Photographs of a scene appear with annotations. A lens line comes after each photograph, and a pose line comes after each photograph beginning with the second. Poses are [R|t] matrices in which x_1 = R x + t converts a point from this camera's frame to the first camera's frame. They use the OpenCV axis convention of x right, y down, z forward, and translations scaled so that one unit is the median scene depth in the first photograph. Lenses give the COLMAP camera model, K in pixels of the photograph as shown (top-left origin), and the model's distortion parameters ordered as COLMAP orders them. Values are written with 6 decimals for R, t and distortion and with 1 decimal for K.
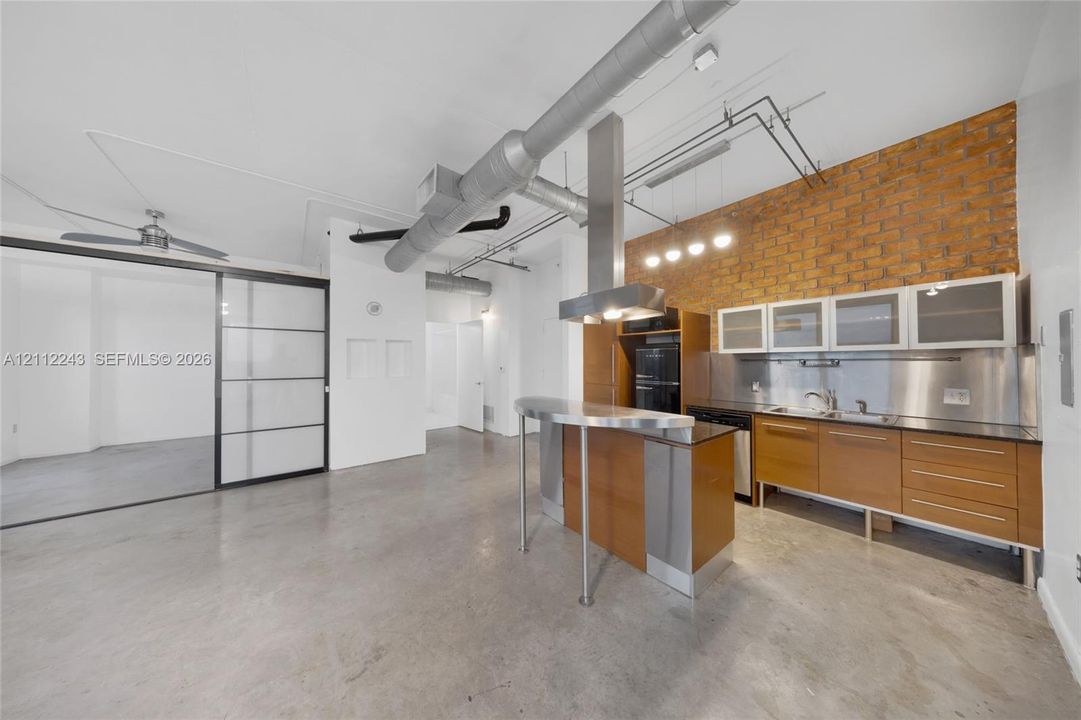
lens RADIAL K [[317.7, 0, 544.9], [0, 317.7, 361.1], [0, 0, 1]] dist [0.000467, -0.000184]
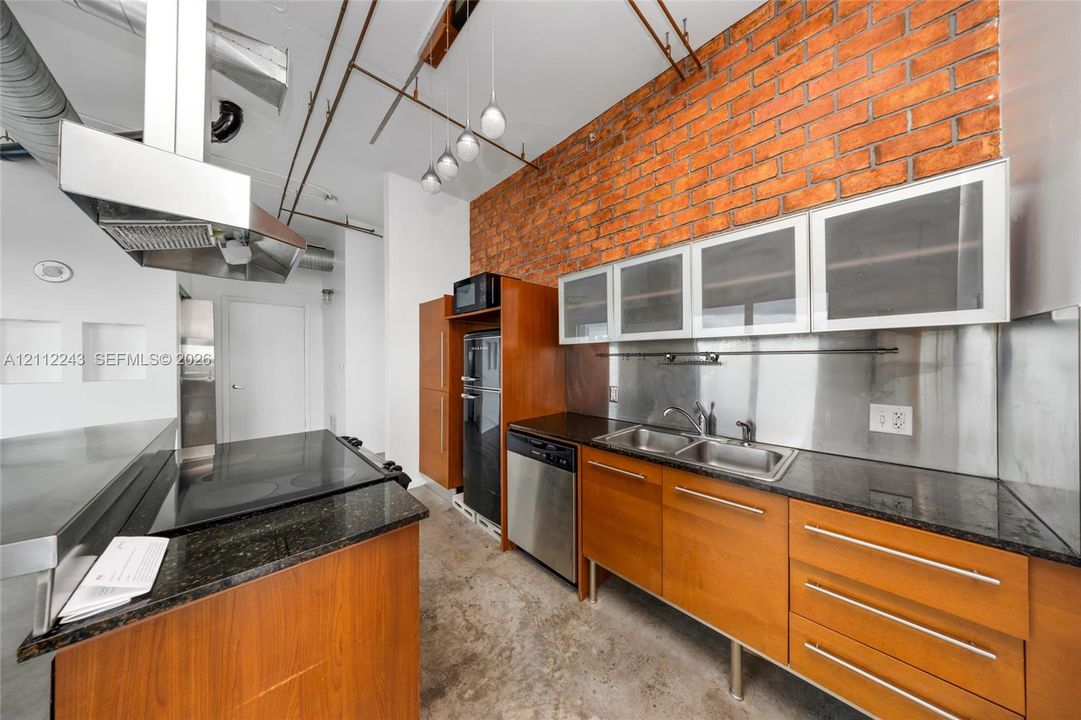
lens RADIAL K [[317.7, 0, 543.0], [0, 317.7, 361.4], [0, 0, 1]] dist [0.000467, -0.000184]
pose [[0.994948, 0.000459, 0.100392, 0.527243], [-0.001340, 0.999961, 0.008706, 0.006568], [-0.100384, -0.008797, 0.994910, 0.420987]]
